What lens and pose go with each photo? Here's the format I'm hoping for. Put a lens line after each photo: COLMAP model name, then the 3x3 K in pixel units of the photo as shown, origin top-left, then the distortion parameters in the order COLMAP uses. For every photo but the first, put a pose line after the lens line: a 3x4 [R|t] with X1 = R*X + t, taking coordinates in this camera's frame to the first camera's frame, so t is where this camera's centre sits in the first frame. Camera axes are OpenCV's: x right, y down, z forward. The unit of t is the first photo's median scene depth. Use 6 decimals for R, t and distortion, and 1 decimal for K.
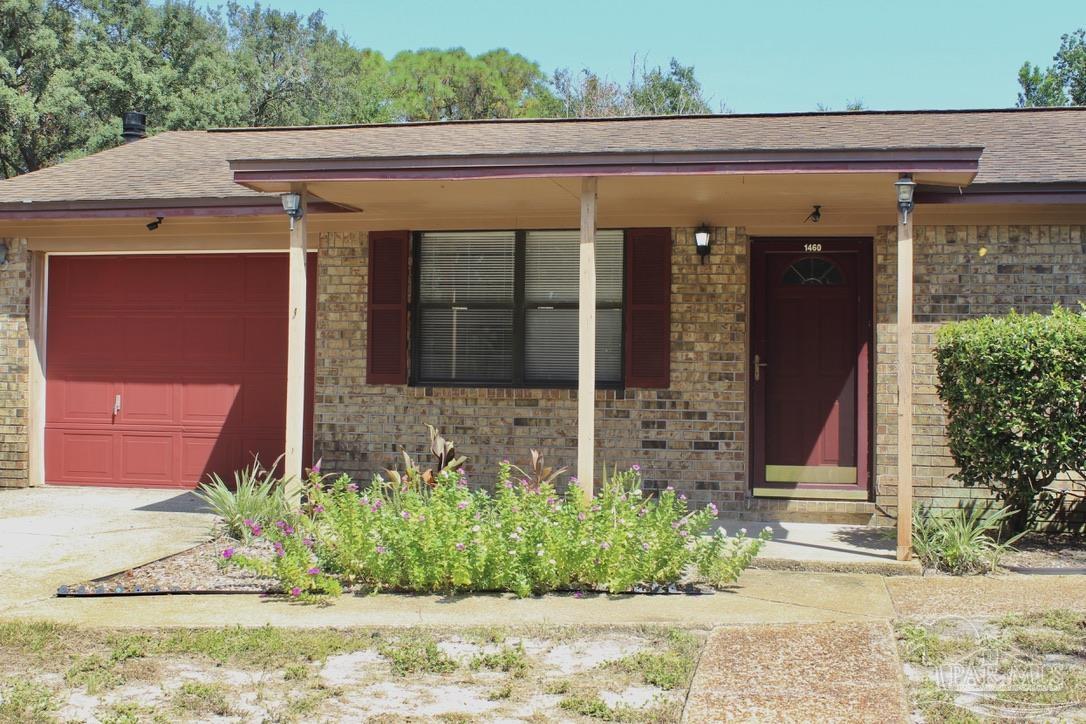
lens RADIAL K [[1301.9, 0, 558.7], [0, 1301.9, 363.2], [0, 0, 1]] dist [-0.074421, 0.000000]
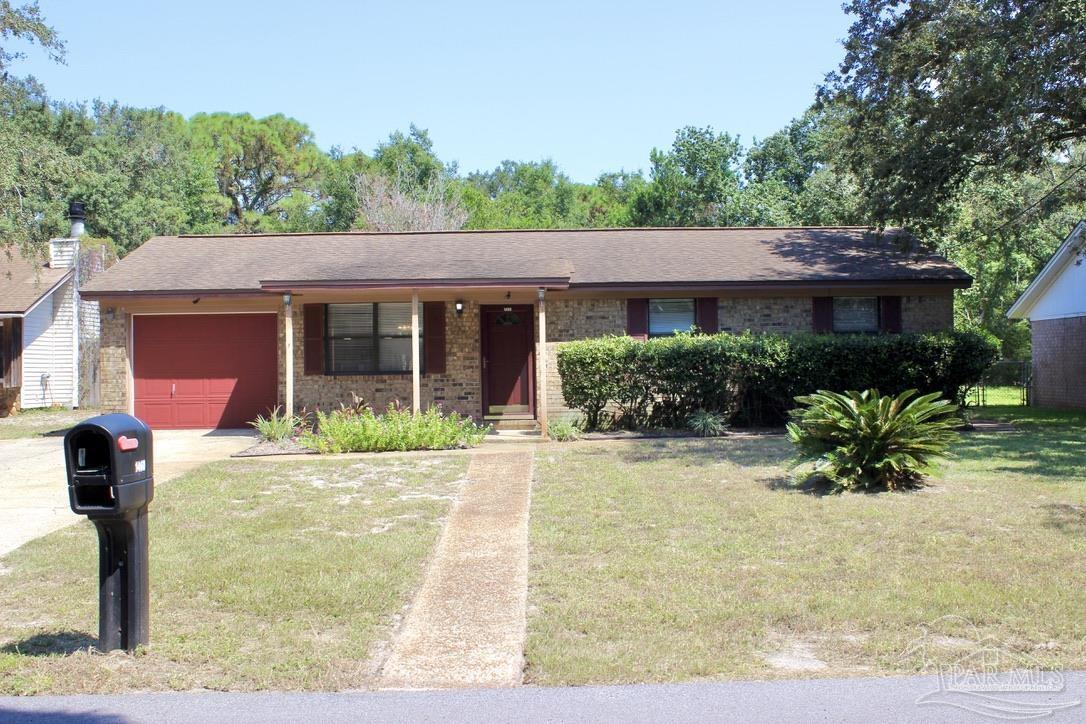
lens RADIAL K [[1169.8, 0, 524.8], [0, 1169.8, 366.1], [0, 0, 1]] dist [-0.077514, 0.000000]
pose [[0.981286, -0.027347, 0.190607, -0.158915], [0.024591, 0.999556, 0.016809, -0.022354], [-0.190982, -0.011808, 0.981523, -0.965444]]
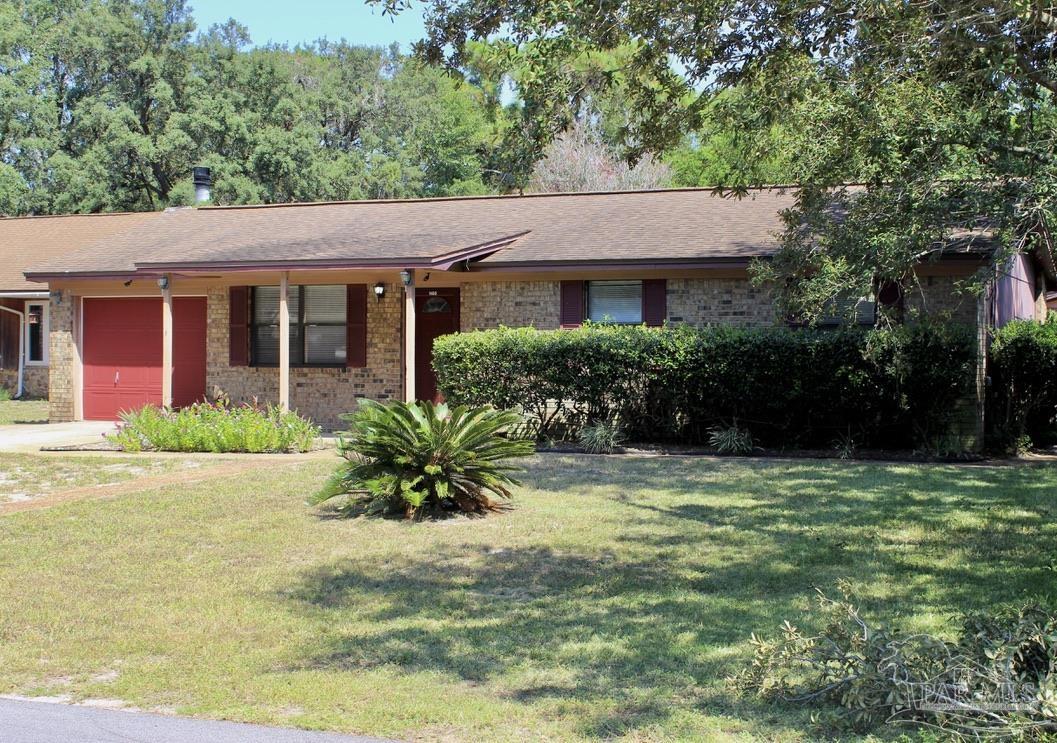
lens RADIAL K [[1551.1, 0, 527.4], [0, 1551.1, 369.3], [0, 0, 1]] dist [-0.021137, 0.000000]
pose [[0.975091, -0.006687, -0.221704, 0.799245], [0.011951, 0.999677, 0.022407, -0.025133], [0.221482, -0.024499, 0.974857, -1.150721]]
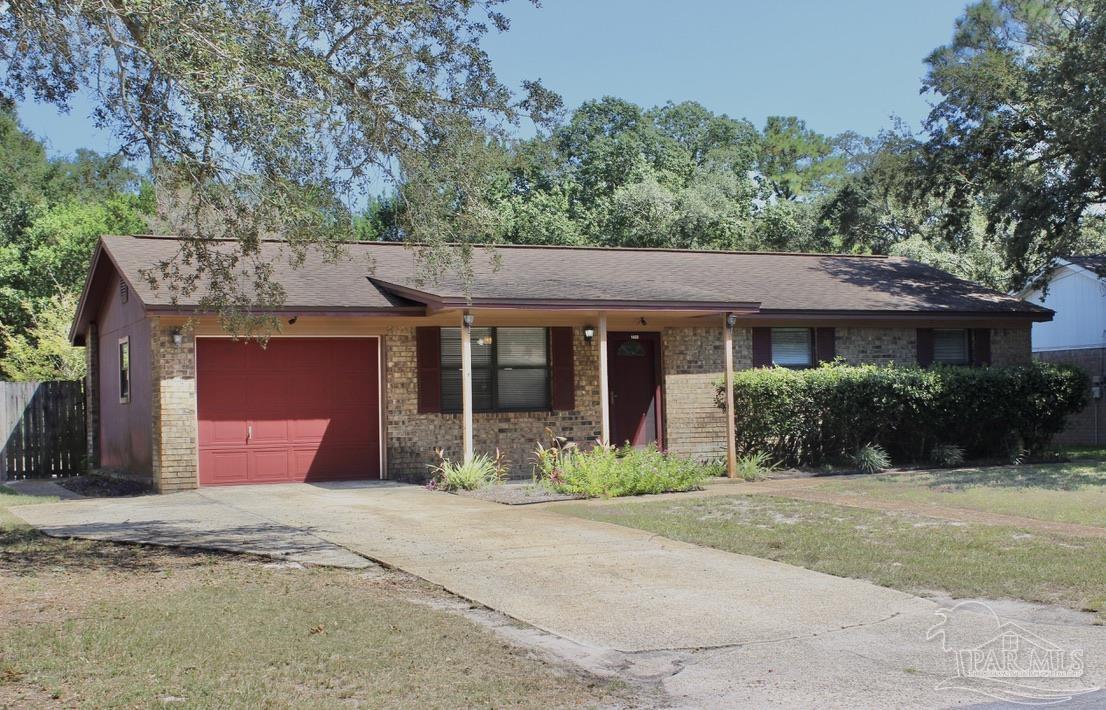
lens RADIAL K [[1543.6, 0, 553.8], [0, 1543.6, 356.9], [0, 0, 1]] dist [-0.025044, 0.000000]
pose [[0.806045, -0.011394, 0.591745, -1.247667], [0.025469, 0.999556, -0.015448, -0.023598], [-0.591306, 0.027523, 0.805977, -0.801188]]
